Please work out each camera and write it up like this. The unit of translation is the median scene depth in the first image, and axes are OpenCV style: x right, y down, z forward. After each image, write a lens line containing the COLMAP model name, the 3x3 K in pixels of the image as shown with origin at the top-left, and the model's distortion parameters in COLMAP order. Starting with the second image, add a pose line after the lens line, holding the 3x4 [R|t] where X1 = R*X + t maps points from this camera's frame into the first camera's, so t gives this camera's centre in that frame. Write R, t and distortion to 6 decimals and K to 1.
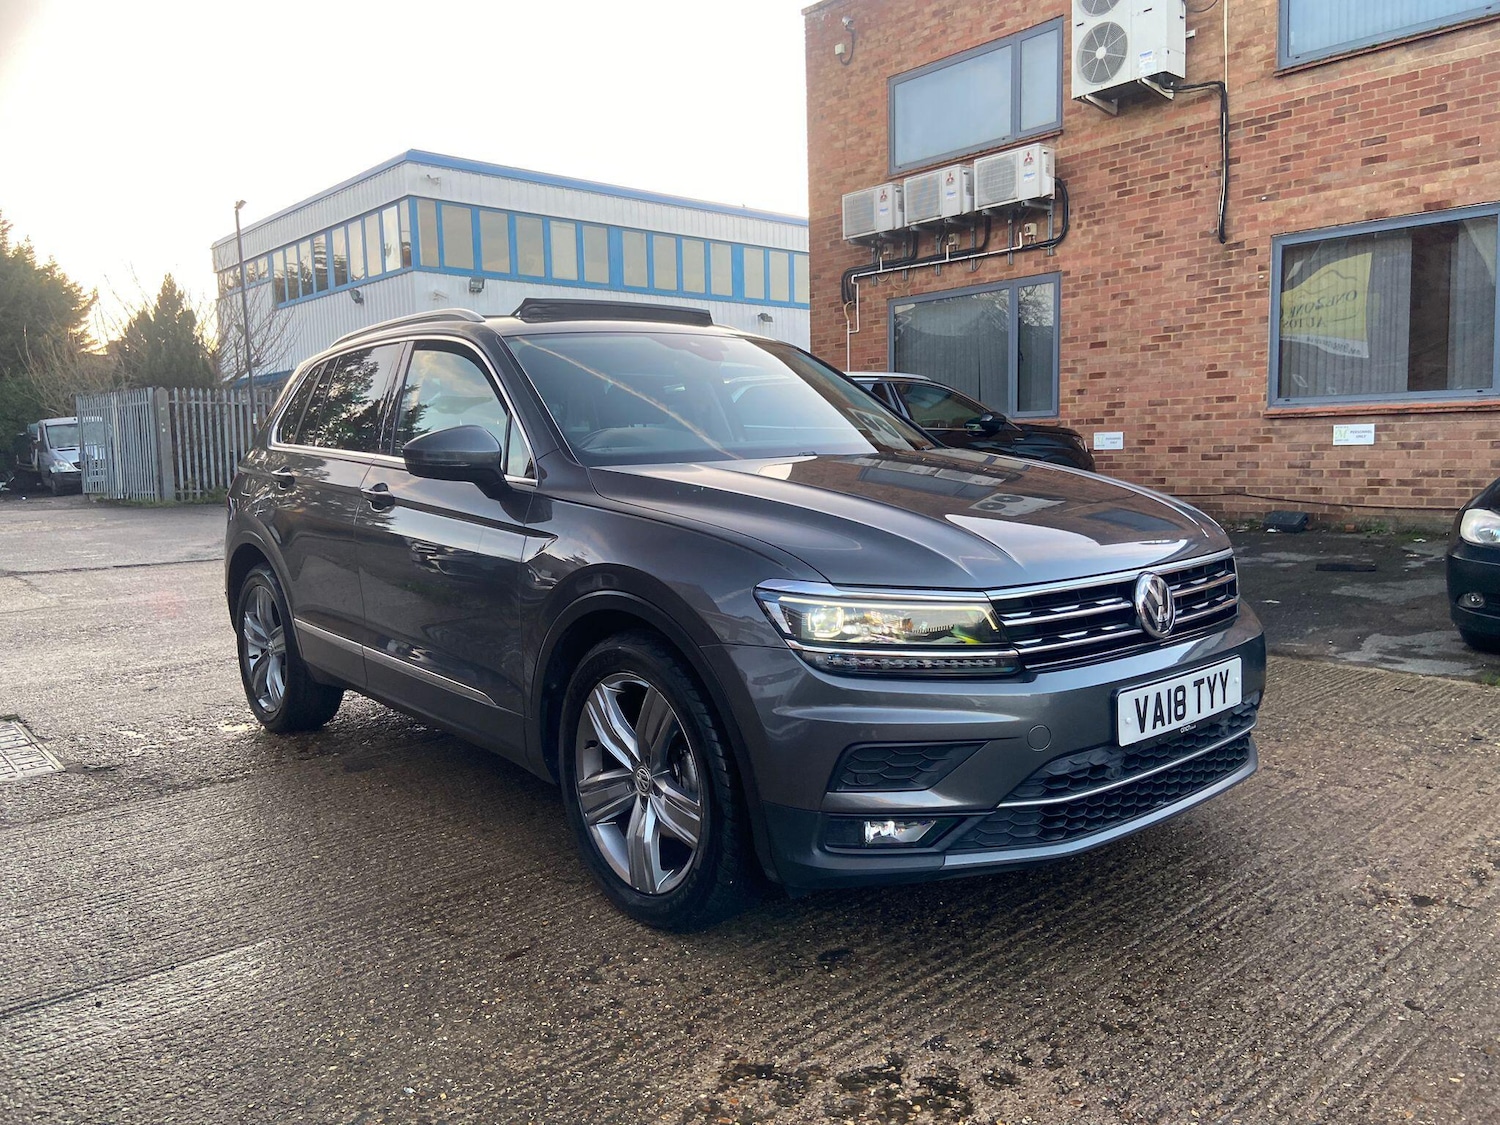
lens RADIAL K [[1100.2, 0, 745.0], [0, 1100.2, 561.9], [0, 0, 1]] dist [0.124238, -0.147167]
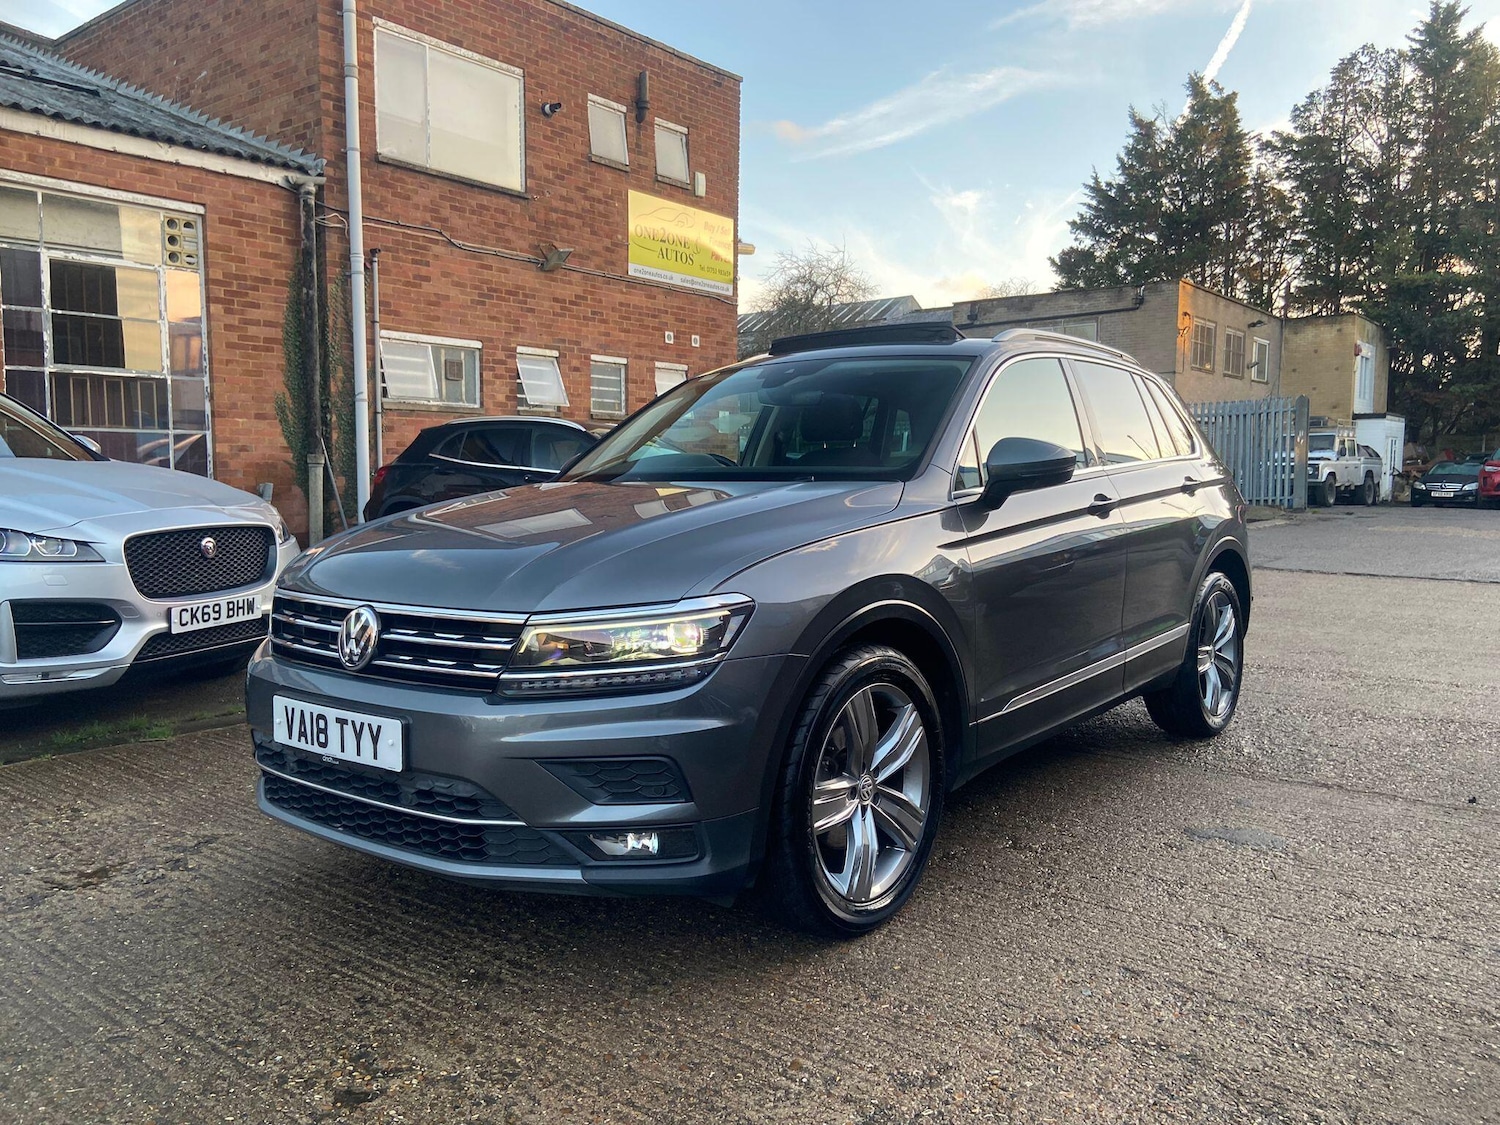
lens RADIAL K [[1095.7, 0, 764.6], [0, 1095.7, 574.8], [0, 0, 1]] dist [0.118283, -0.134997]
pose [[0.204325, 0.114835, -0.972144, 1.259210], [-0.109488, 0.989545, 0.093878, -0.136142], [0.972761, 0.087257, 0.214762, 1.007204]]
